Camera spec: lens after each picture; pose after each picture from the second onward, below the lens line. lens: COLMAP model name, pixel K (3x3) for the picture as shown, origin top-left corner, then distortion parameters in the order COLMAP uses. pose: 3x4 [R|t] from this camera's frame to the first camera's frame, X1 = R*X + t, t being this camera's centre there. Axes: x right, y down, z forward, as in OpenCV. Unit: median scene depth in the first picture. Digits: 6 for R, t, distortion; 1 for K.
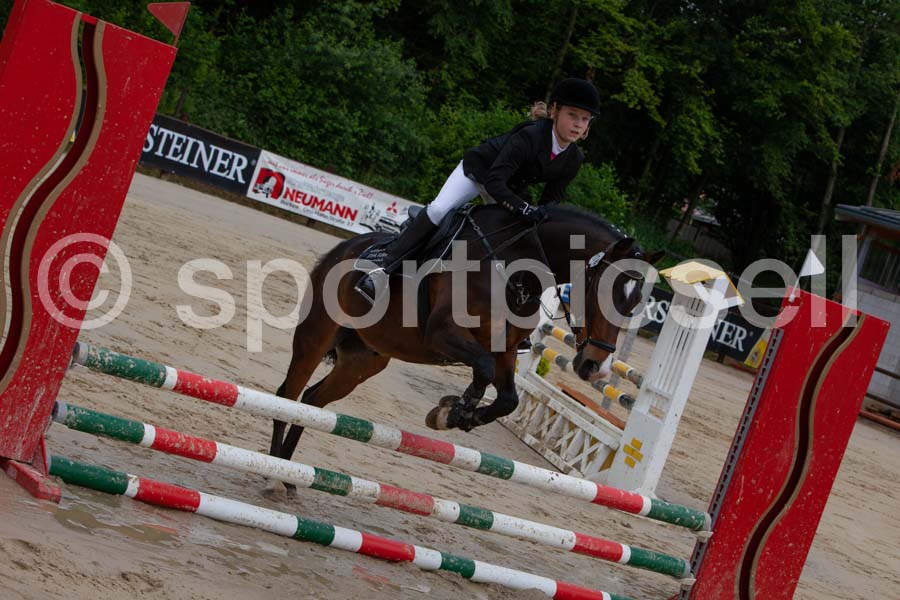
lens RADIAL K [[2469.6, 0, 423.3], [0, 2469.6, 340.3], [0, 0, 1]] dist [-0.085318, 0.000000]
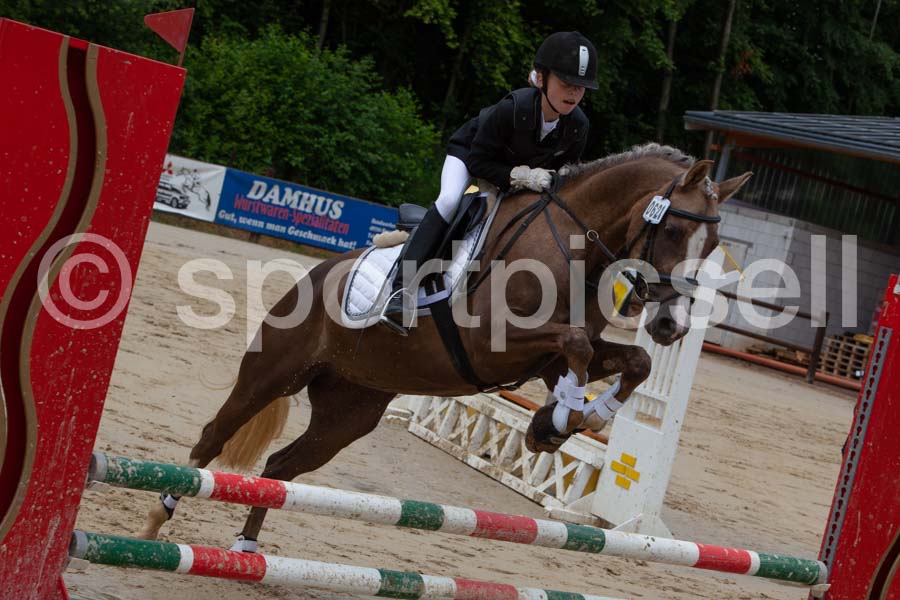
lens RADIAL K [[2915.0, 0, 409.6], [0, 2915.0, 318.1], [0, 0, 1]] dist [0.153013, 0.000000]
pose [[0.987779, -0.101090, 0.118628, -0.125778], [0.098899, 0.994803, 0.024222, -0.046831], [-0.120460, -0.012194, 0.992643, 0.056954]]
